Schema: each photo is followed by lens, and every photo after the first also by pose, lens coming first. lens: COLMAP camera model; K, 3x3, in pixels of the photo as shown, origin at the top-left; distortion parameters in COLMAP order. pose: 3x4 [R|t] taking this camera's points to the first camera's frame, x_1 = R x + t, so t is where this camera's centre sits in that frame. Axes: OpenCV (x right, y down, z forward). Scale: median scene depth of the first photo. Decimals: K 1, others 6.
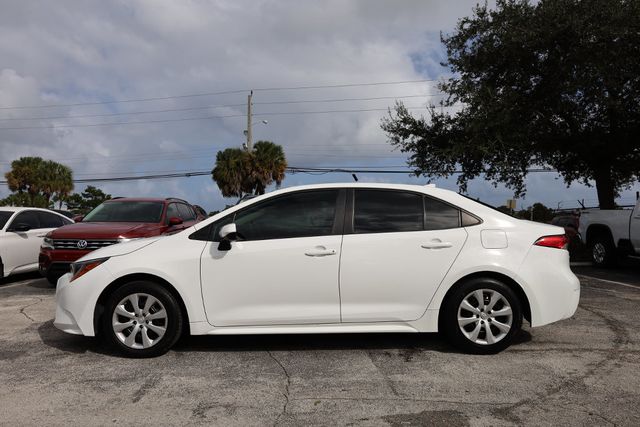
lens RADIAL K [[464.9, 0, 308.6], [0, 464.9, 225.2], [0, 0, 1]] dist [0.015074, -0.006738]
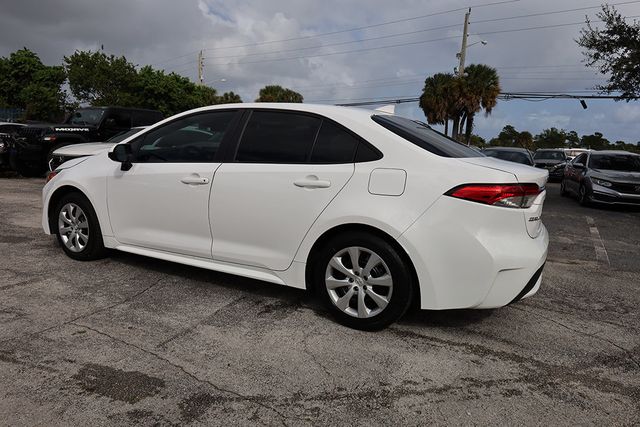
lens RADIAL K [[436.0, 0, 325.0], [0, 436.0, 219.1], [0, 0, 1]] dist [0.016488, -0.009657]
pose [[0.879041, 0.123705, -0.460418, 0.646612], [-0.052111, 0.984894, 0.165129, -0.021145], [0.473890, -0.121163, 0.872209, 0.360593]]
